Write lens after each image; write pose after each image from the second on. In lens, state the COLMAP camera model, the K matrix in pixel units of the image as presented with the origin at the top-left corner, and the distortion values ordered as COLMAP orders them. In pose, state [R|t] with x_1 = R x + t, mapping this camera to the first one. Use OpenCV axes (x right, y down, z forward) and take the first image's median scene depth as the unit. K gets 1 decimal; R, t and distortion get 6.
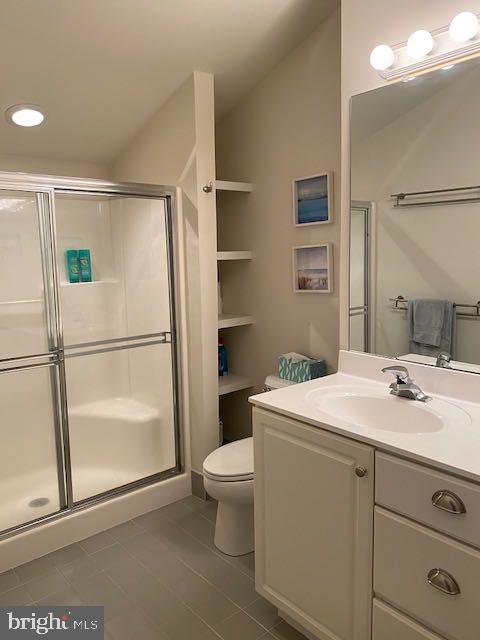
lens RADIAL K [[492.7, 0, 240.0], [0, 492.7, 320.0], [0, 0, 1]] dist [0.003775, -0.009574]
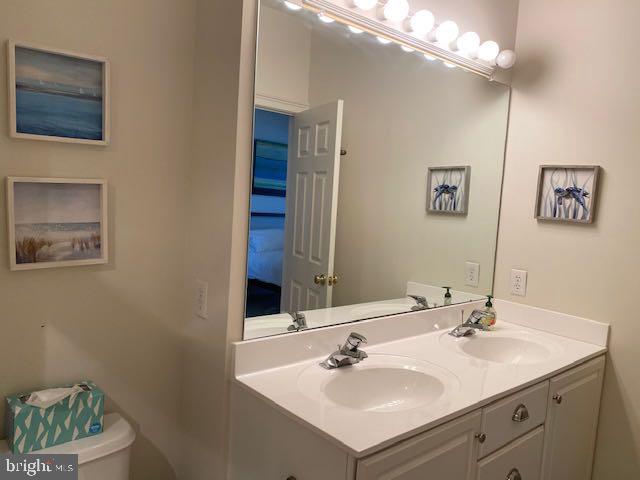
lens RADIAL K [[492.7, 0, 317.4], [0, 492.7, 231.3], [0, 0, 1]] dist [0.003775, -0.009574]
pose [[-0.016920, -0.049993, 0.998606, -0.394153], [0.082567, 0.995268, 0.051225, -0.098683], [-0.996442, 0.083318, -0.012712, 0.728529]]
